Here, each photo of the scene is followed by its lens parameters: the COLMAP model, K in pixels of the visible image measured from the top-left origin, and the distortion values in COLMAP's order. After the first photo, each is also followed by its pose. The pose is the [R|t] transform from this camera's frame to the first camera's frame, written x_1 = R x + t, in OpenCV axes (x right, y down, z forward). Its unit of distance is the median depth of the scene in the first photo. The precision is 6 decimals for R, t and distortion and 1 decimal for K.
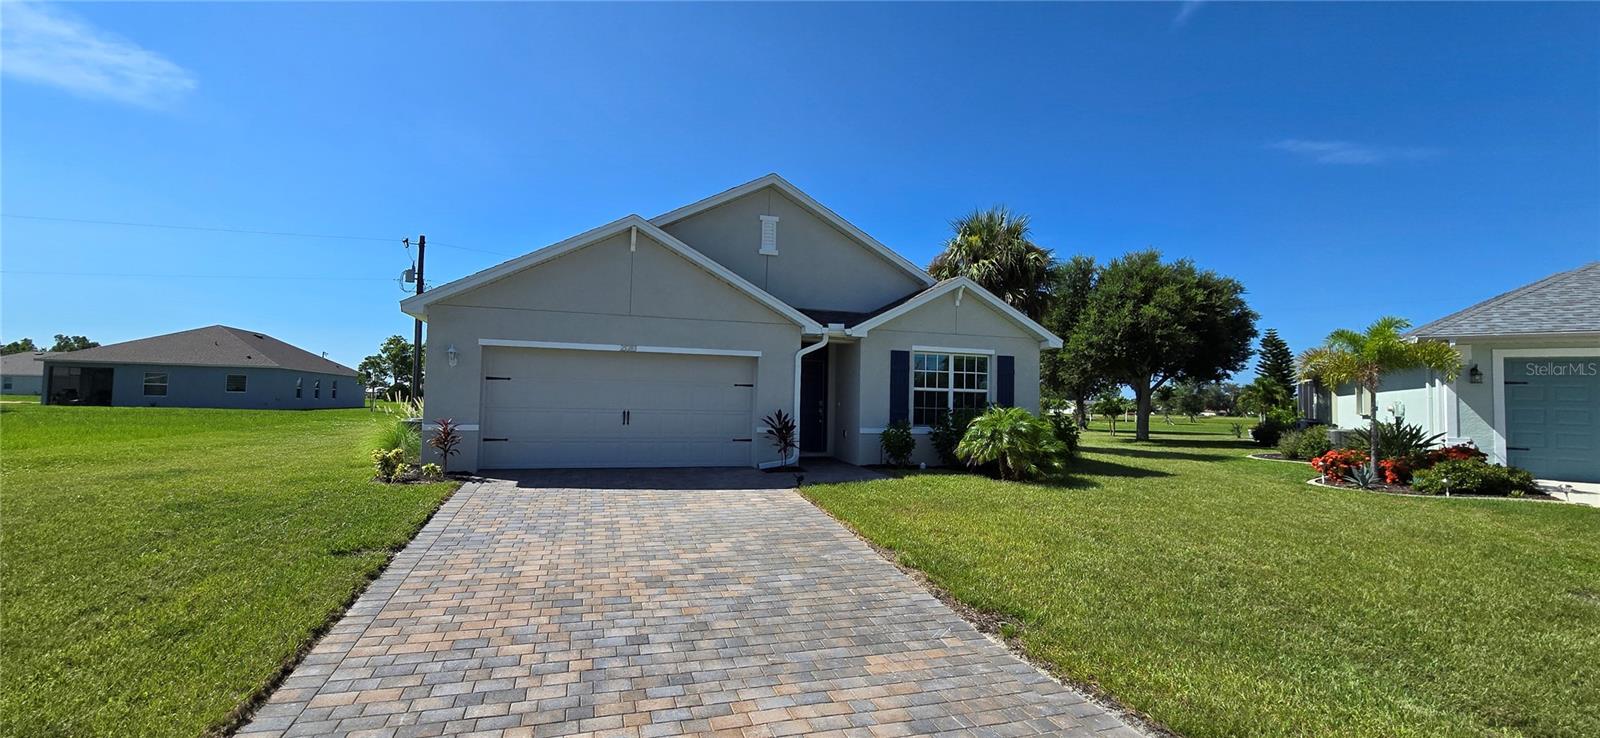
lens RADIAL K [[672.6, 0, 800.0], [0, 672.6, 369.0], [0, 0, 1]] dist [-0.000636, -0.000192]
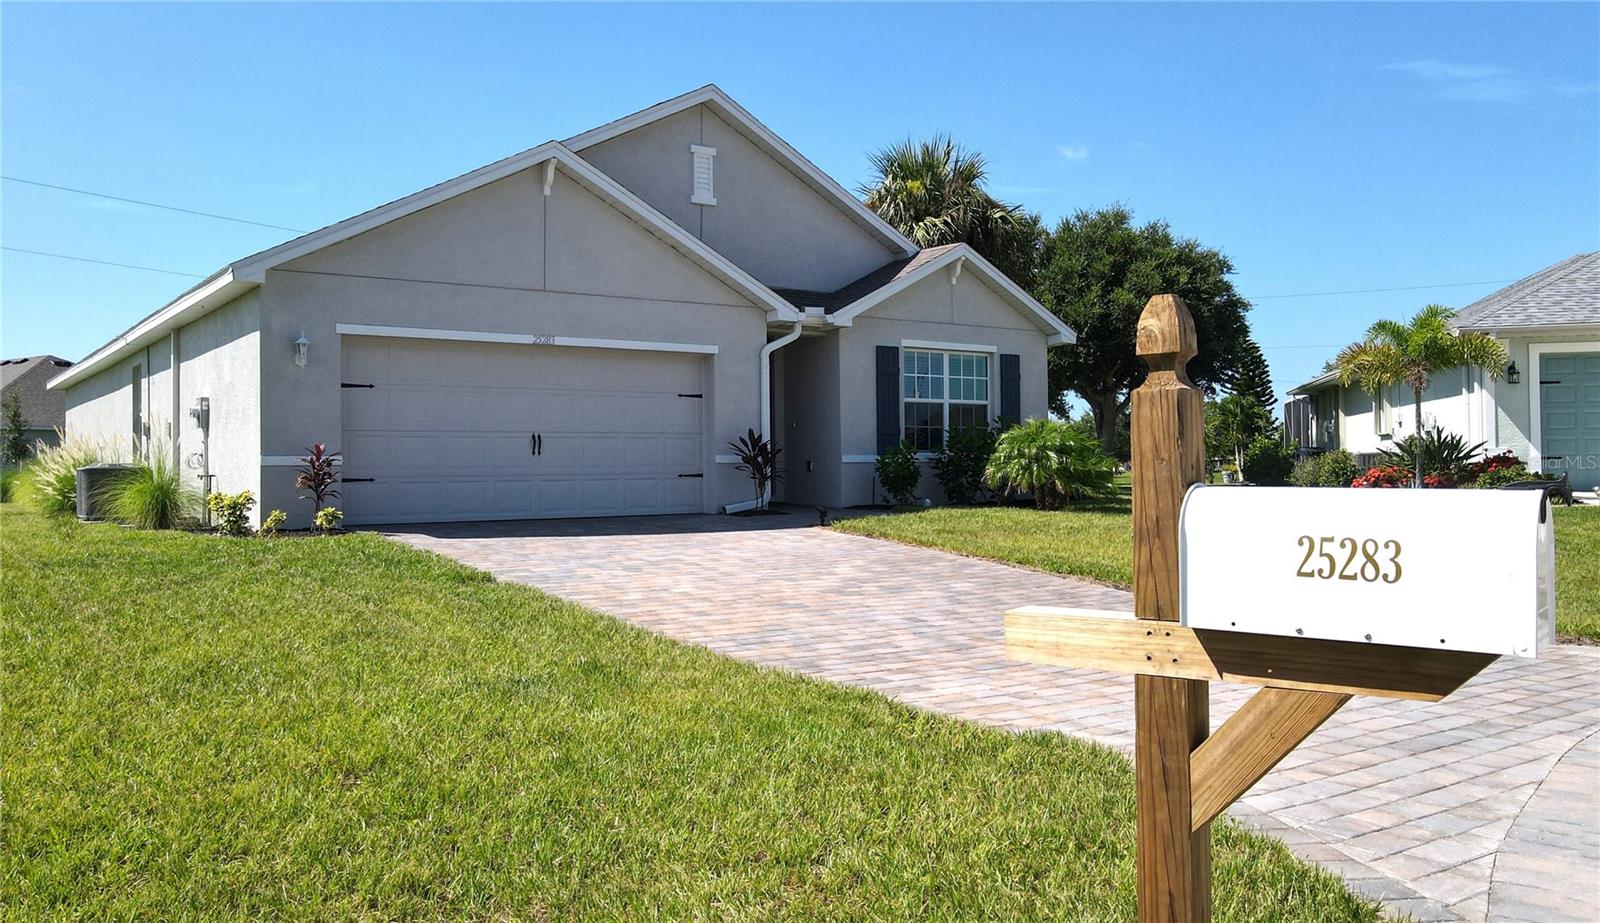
lens RADIAL K [[1276.4, 0, 800.0], [0, 1276.4, 461.5], [0, 0, 1]] dist [0.005542, 0.006977]
pose [[0.949135, -0.028690, 0.313559, -0.368135], [0.015187, 0.998852, 0.045424, 0.032166], [-0.314502, -0.038352, 0.948482, -0.262403]]
